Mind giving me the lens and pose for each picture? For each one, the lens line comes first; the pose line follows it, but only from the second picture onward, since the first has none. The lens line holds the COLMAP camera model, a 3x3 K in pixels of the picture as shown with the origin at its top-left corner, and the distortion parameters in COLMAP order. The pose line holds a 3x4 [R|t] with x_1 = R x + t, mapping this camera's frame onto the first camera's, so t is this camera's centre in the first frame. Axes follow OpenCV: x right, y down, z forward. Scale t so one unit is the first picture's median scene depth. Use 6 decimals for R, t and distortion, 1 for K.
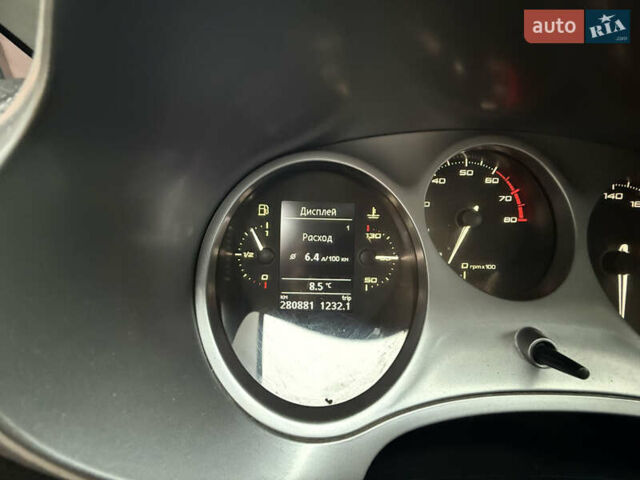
lens RADIAL K [[255.5, 0, 320.0], [0, 255.5, 240.0], [0, 0, 1]] dist [0.000072, -0.000018]
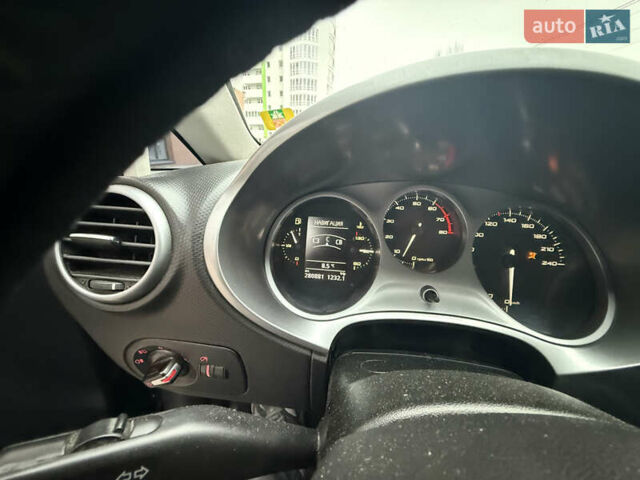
lens RADIAL K [[255.5, 0, 320.0], [0, 255.5, 240.0], [0, 0, 1]] dist [0.000072, -0.000018]
pose [[0.992576, 0.044412, -0.113229, 0.138063], [-0.048634, 0.998210, -0.034795, 0.069078], [0.111481, 0.040043, 0.992960, -0.751857]]
